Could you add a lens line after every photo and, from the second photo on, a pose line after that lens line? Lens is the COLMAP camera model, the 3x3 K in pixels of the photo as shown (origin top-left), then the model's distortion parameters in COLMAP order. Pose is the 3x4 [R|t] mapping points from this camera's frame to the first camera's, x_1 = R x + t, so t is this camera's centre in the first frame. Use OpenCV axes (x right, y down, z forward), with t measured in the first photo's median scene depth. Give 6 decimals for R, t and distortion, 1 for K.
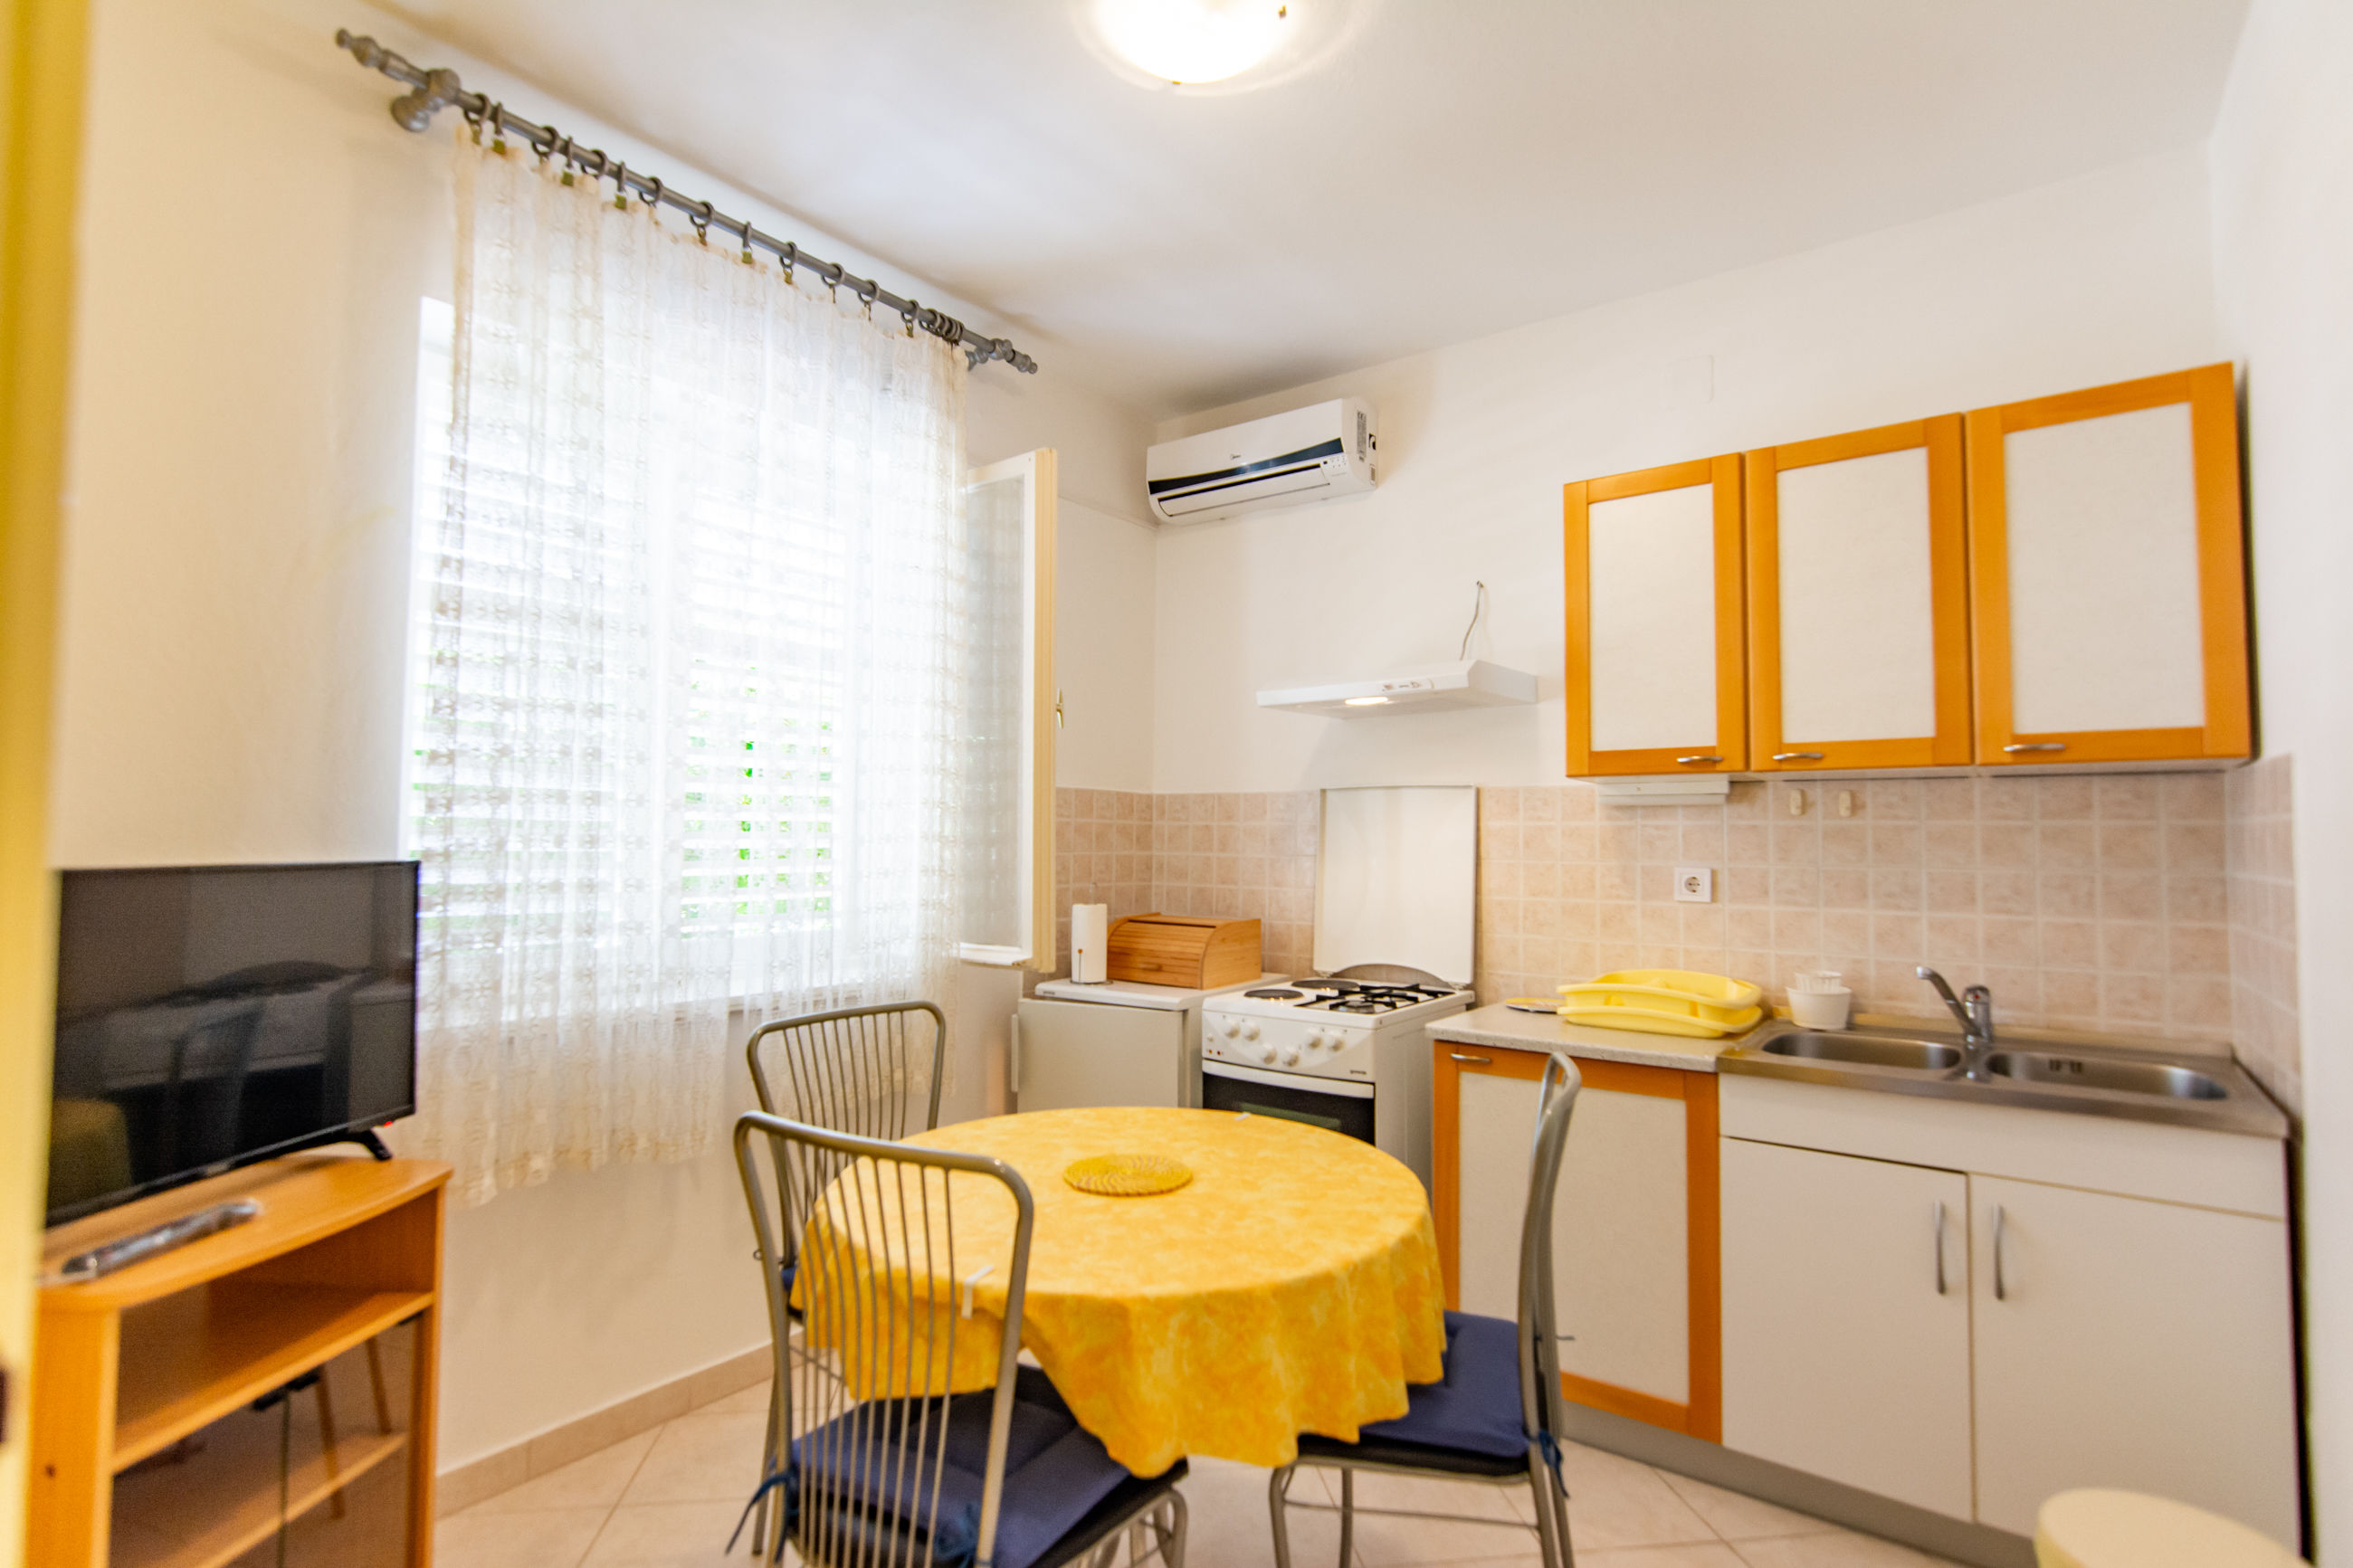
lens RADIAL K [[1137.2, 0, 1176.5], [0, 1137.2, 784.0], [0, 0, 1]] dist [-0.003908, -0.000333]
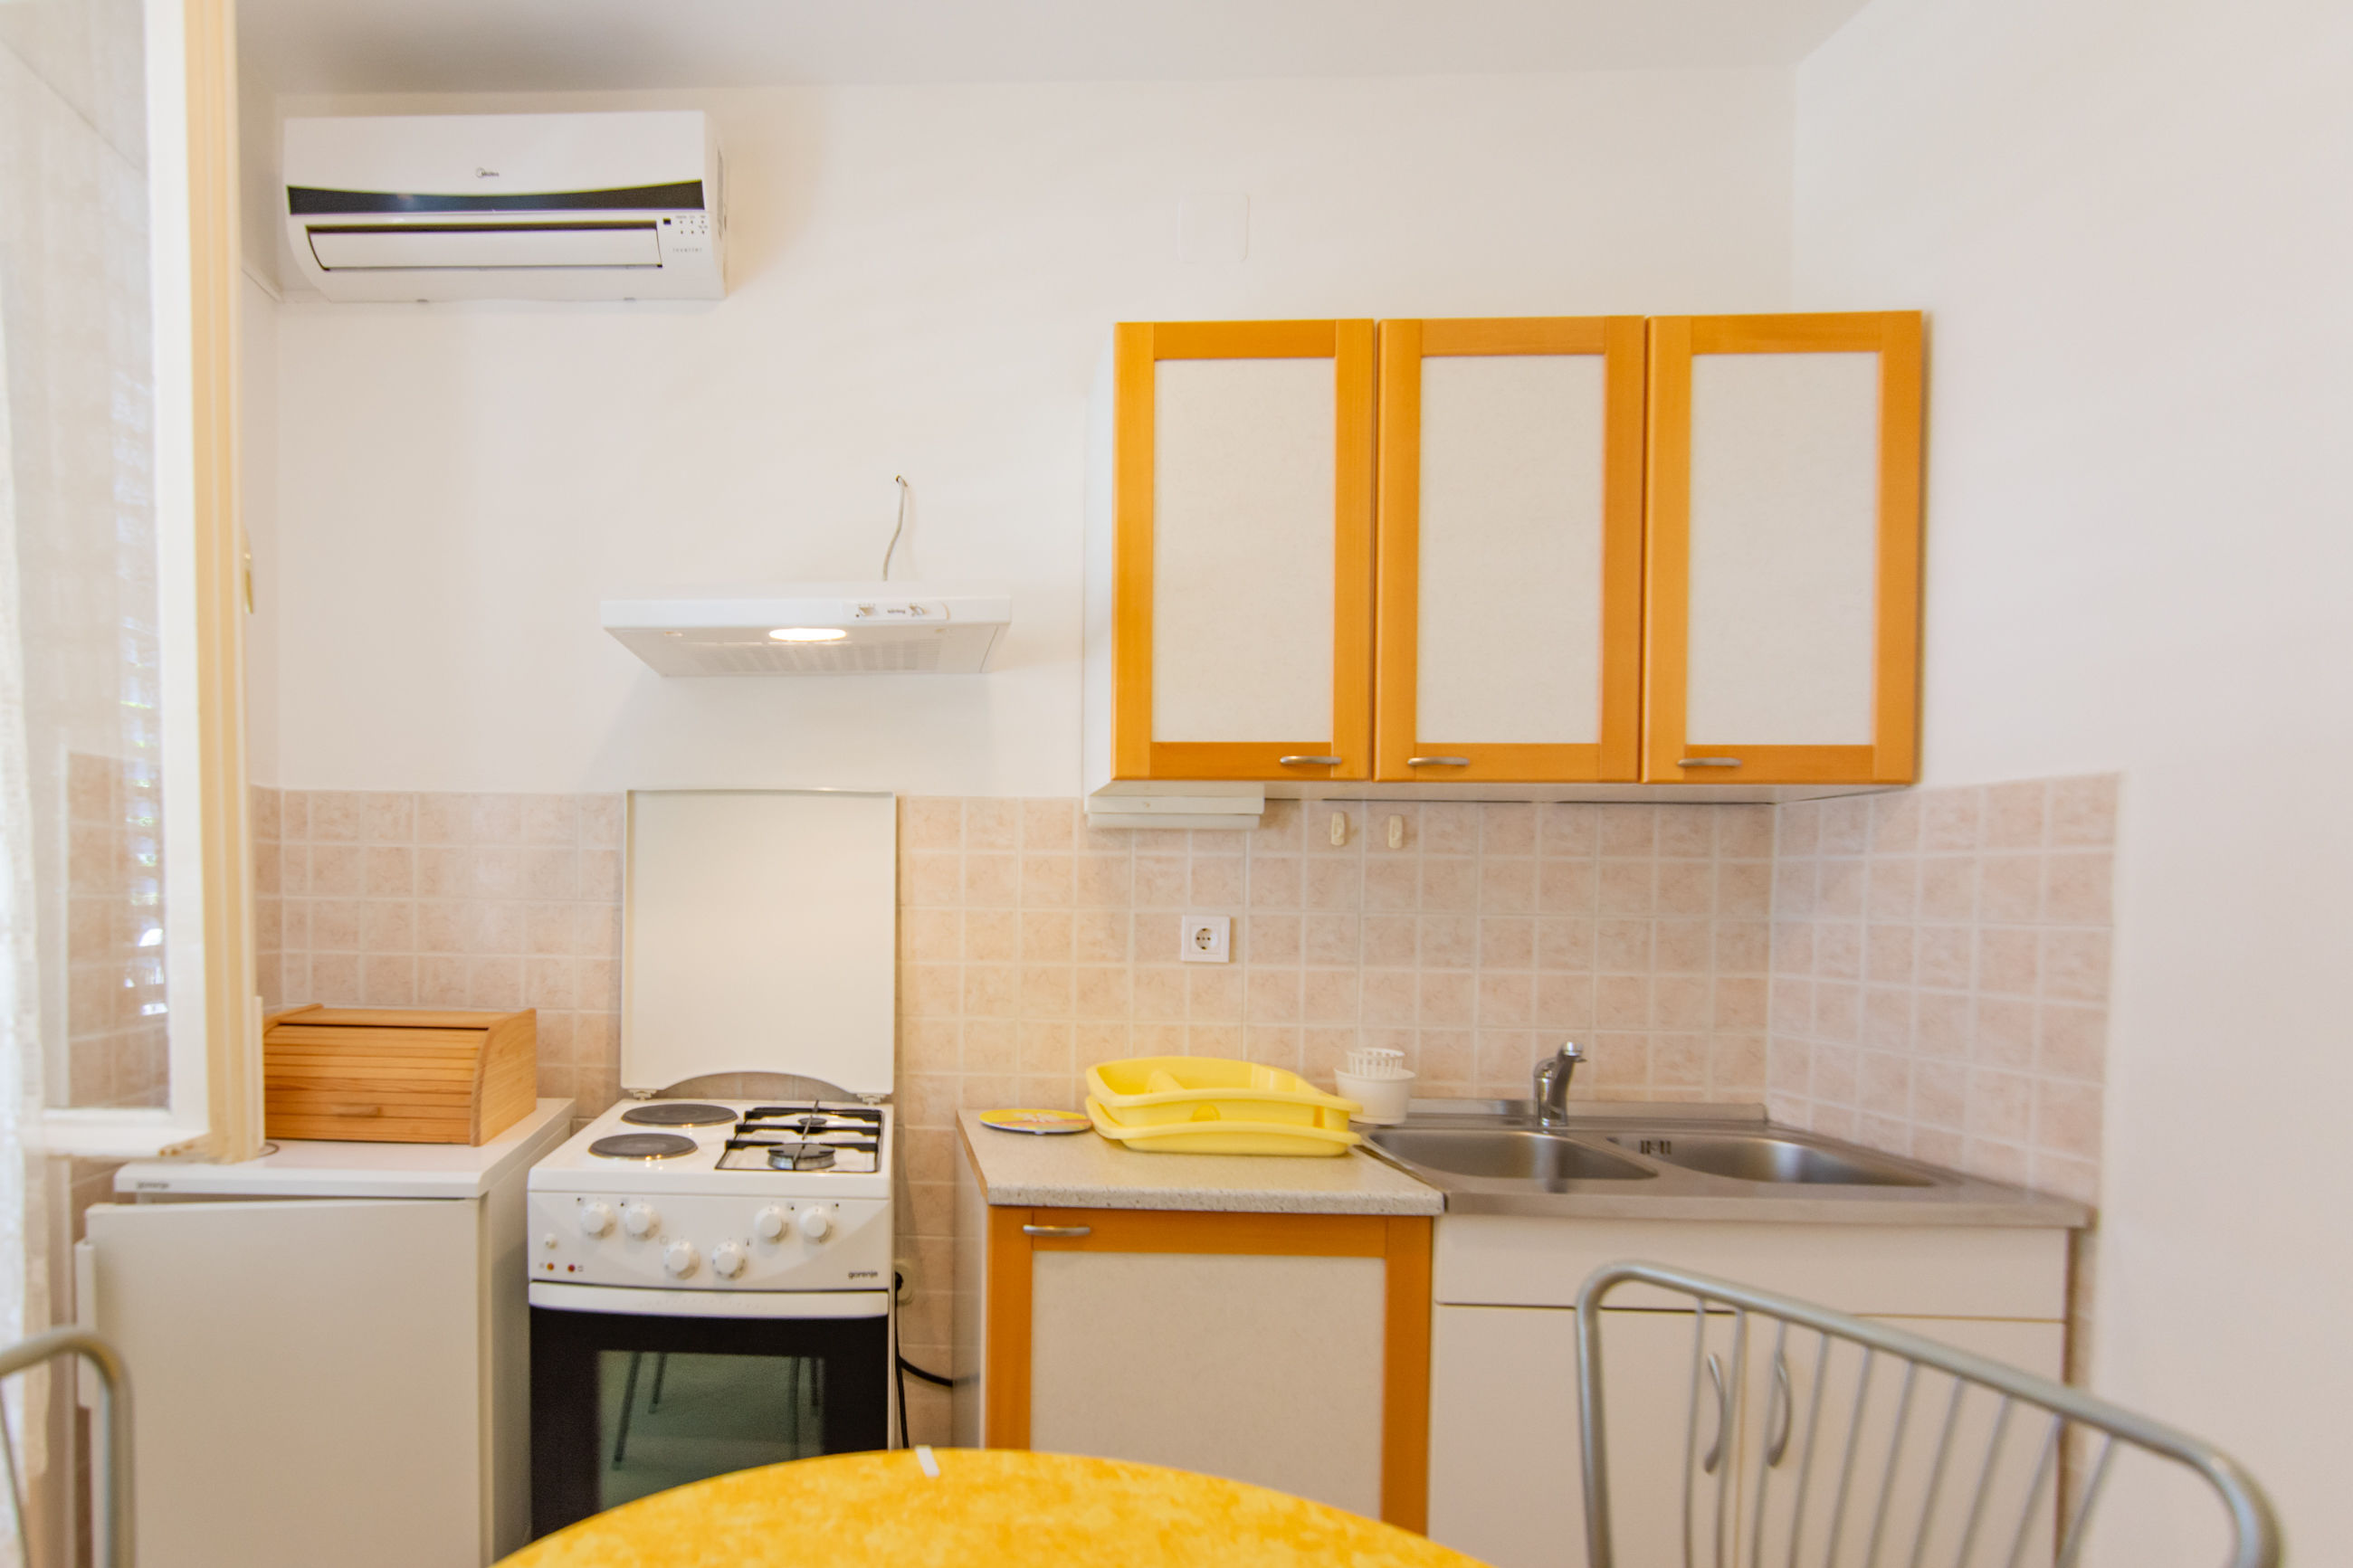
lens RADIAL K [[1477.3, 0, 1176.3], [0, 1477.3, 939.5], [0, 0, 1]] dist [0.000851, -0.000556]
pose [[0.826709, -0.017012, 0.562373, -0.104433], [-0.032900, 0.996371, 0.078505, 0.016805], [-0.561668, -0.083403, 0.823148, 0.255969]]
